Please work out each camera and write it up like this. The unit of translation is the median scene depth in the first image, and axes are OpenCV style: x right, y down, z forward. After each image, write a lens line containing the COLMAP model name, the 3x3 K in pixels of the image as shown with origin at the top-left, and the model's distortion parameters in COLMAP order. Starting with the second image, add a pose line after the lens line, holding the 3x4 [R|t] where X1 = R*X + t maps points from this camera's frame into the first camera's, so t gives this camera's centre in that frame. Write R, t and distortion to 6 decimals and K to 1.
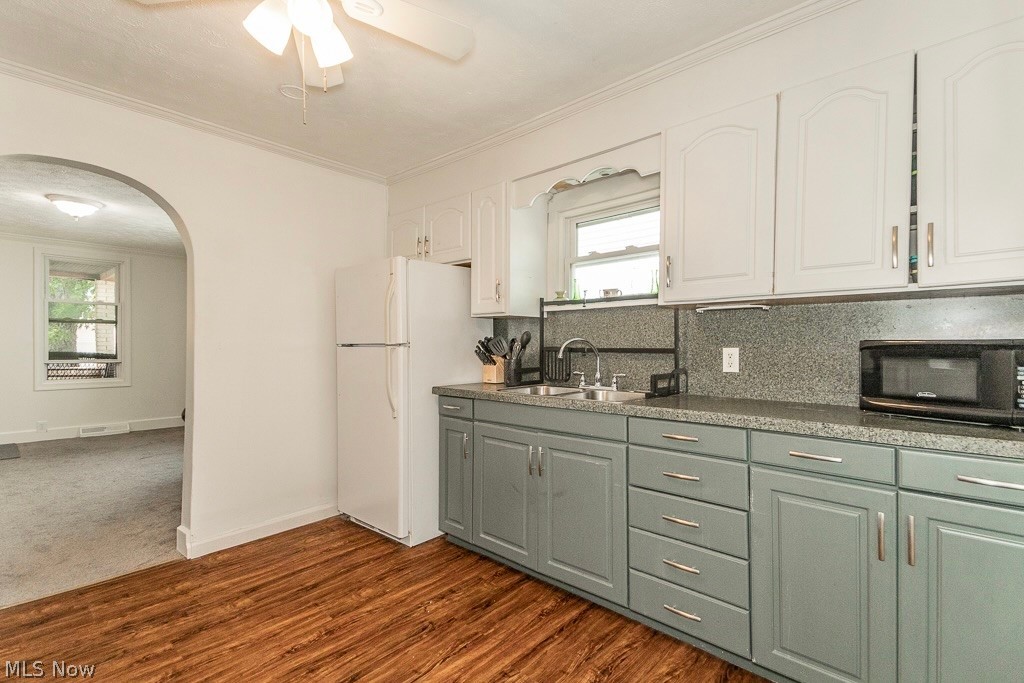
lens RADIAL K [[465.1, 0, 503.5], [0, 465.1, 344.6], [0, 0, 1]] dist [0.019468, -0.002585]
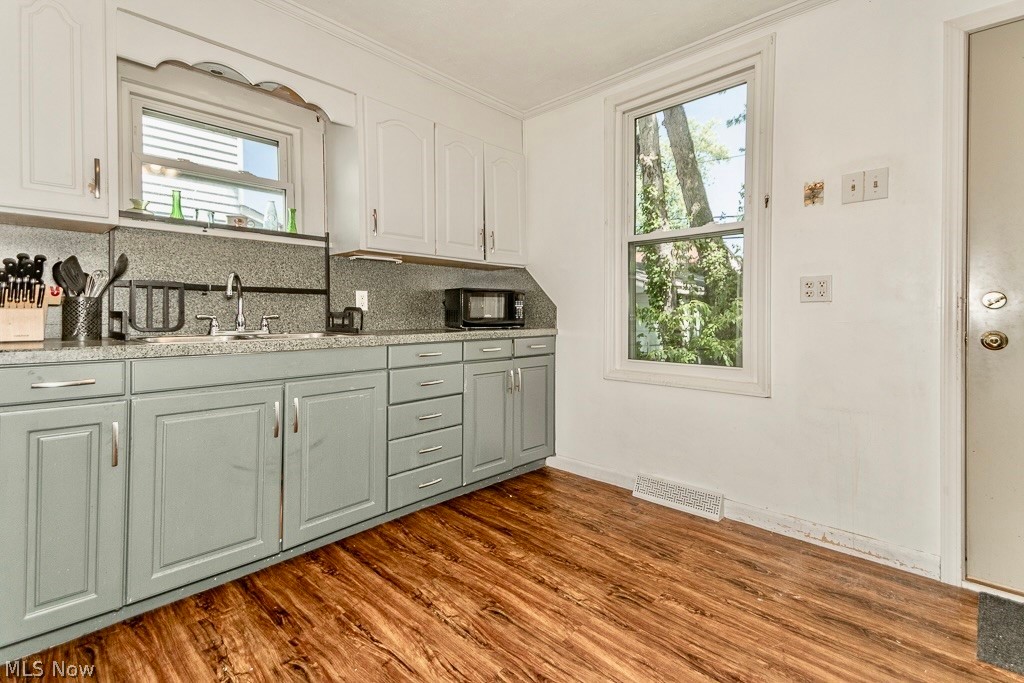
lens RADIAL K [[465.1, 0, 530.7], [0, 465.1, 311.6], [0, 0, 1]] dist [0.019468, -0.002585]
pose [[0.002987, -0.002849, 0.999991, -0.825188], [-0.010061, 0.999945, 0.002879, 0.060219], [-0.999945, -0.010070, 0.002958, 0.611272]]
